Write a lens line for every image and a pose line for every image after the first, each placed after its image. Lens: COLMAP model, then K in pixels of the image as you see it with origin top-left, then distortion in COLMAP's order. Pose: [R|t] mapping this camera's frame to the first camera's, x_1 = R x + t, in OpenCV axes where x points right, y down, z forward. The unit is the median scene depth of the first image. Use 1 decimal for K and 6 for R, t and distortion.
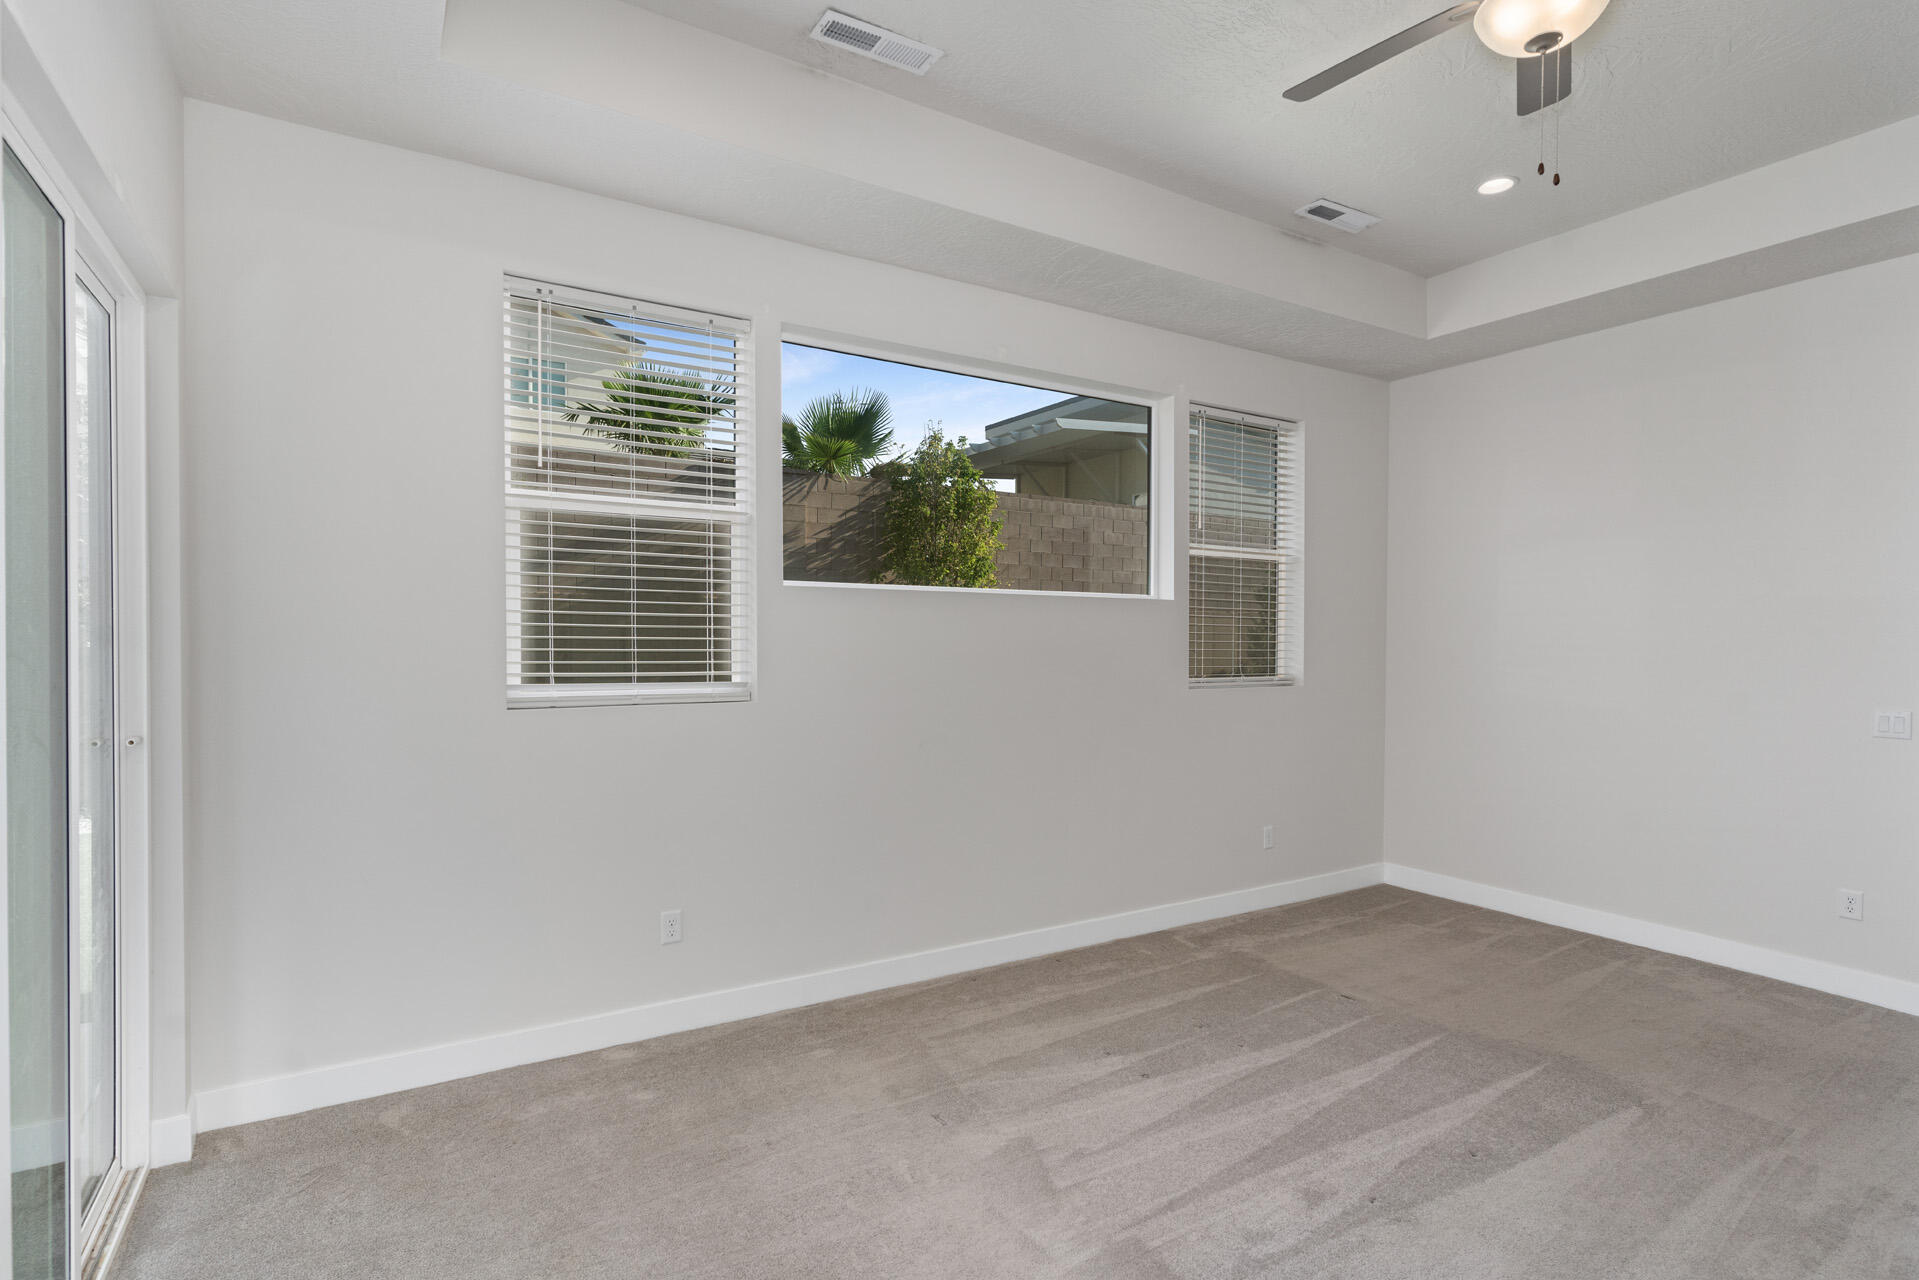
lens RADIAL K [[952.1, 0, 965.4], [0, 952.1, 651.3], [0, 0, 1]] dist [0.001278, 0.000678]
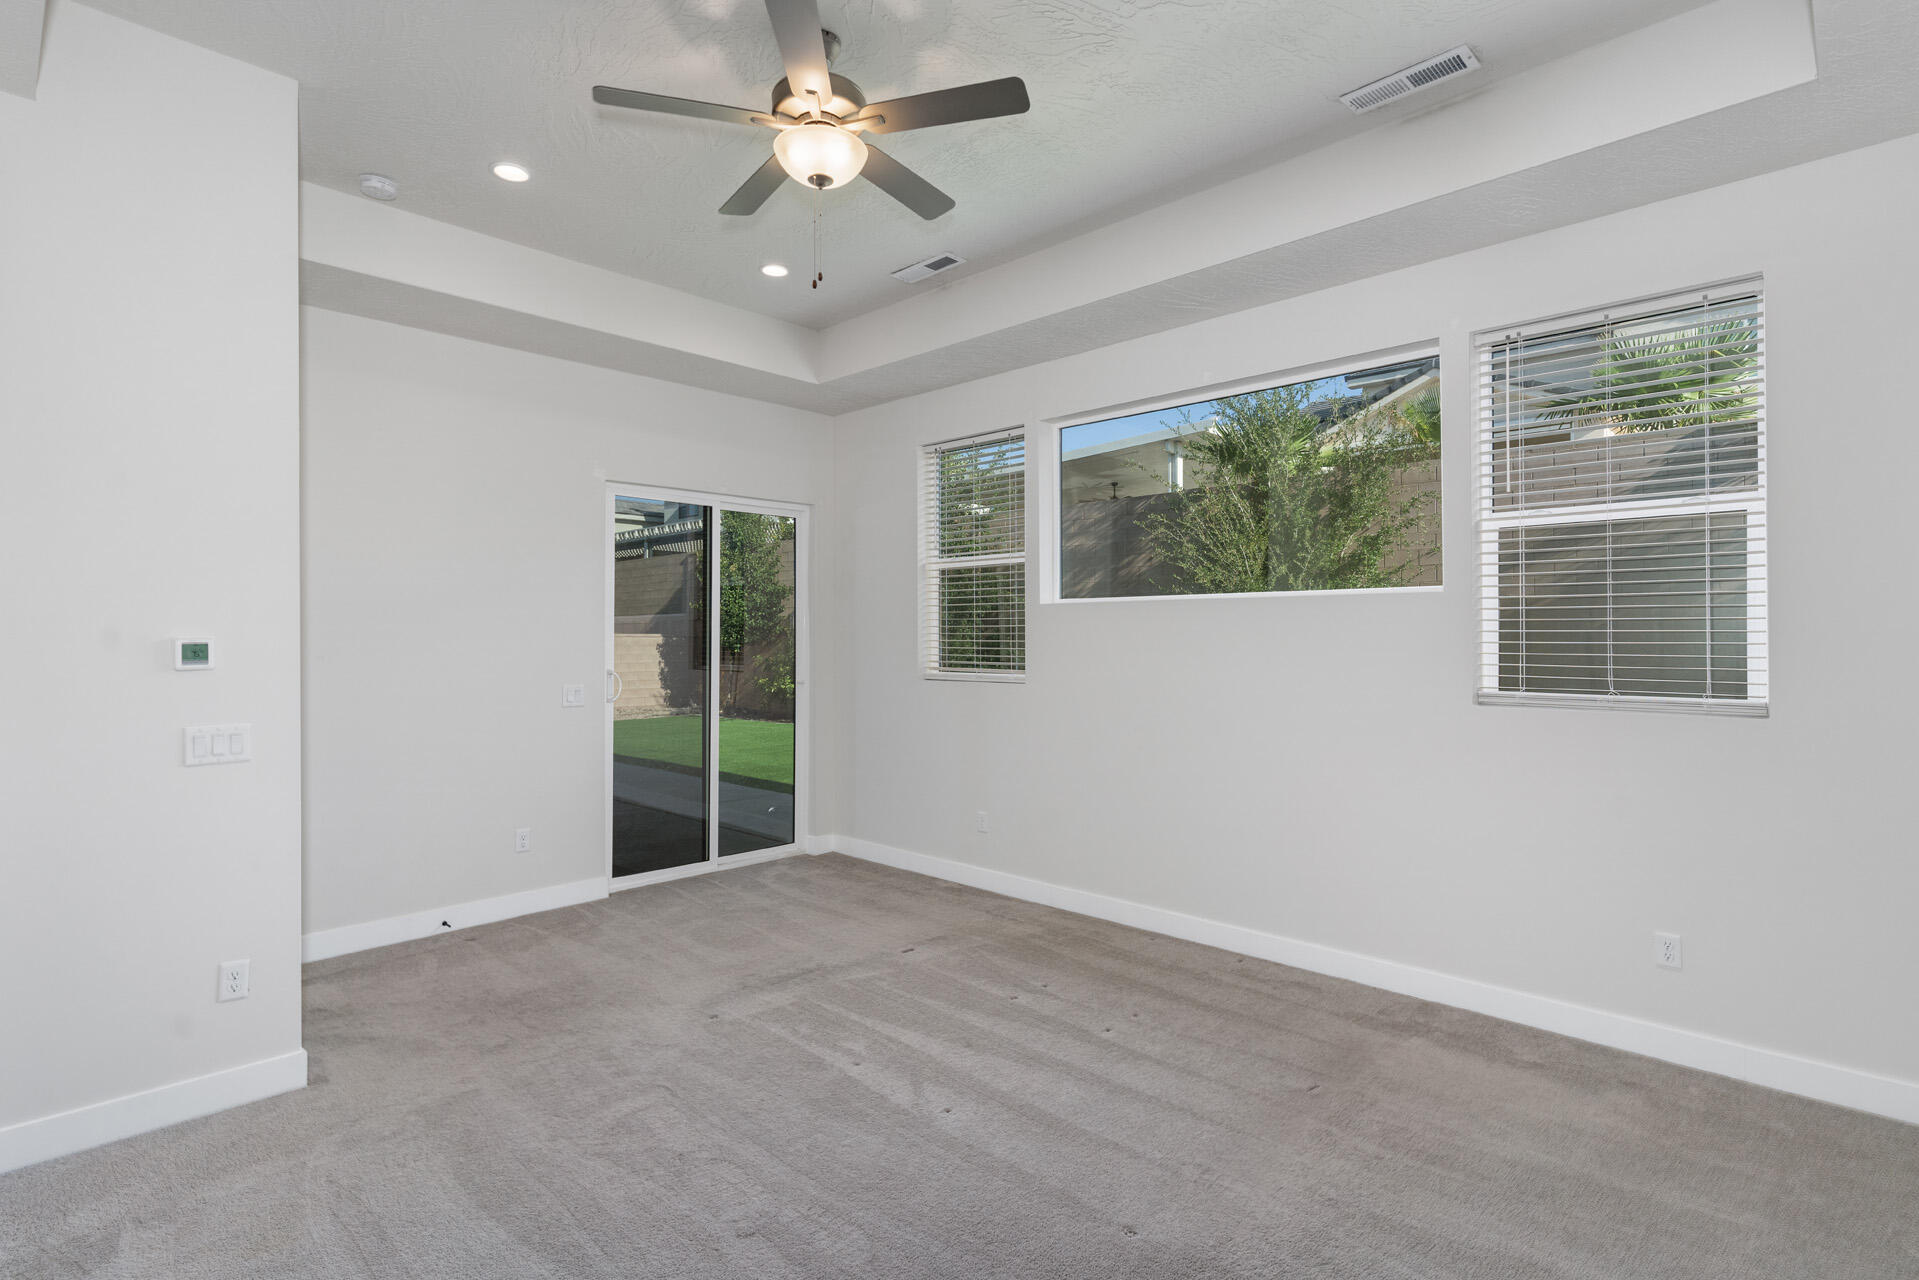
lens RADIAL K [[952.1, 0, 965.4], [0, 952.1, 651.3], [0, 0, 1]] dist [0.001278, 0.000678]
pose [[0.249375, 0.006528, -0.968385, 0.865521], [-0.011976, 0.999922, 0.003657, -0.001371], [0.968333, 0.010685, 0.249434, 0.398004]]
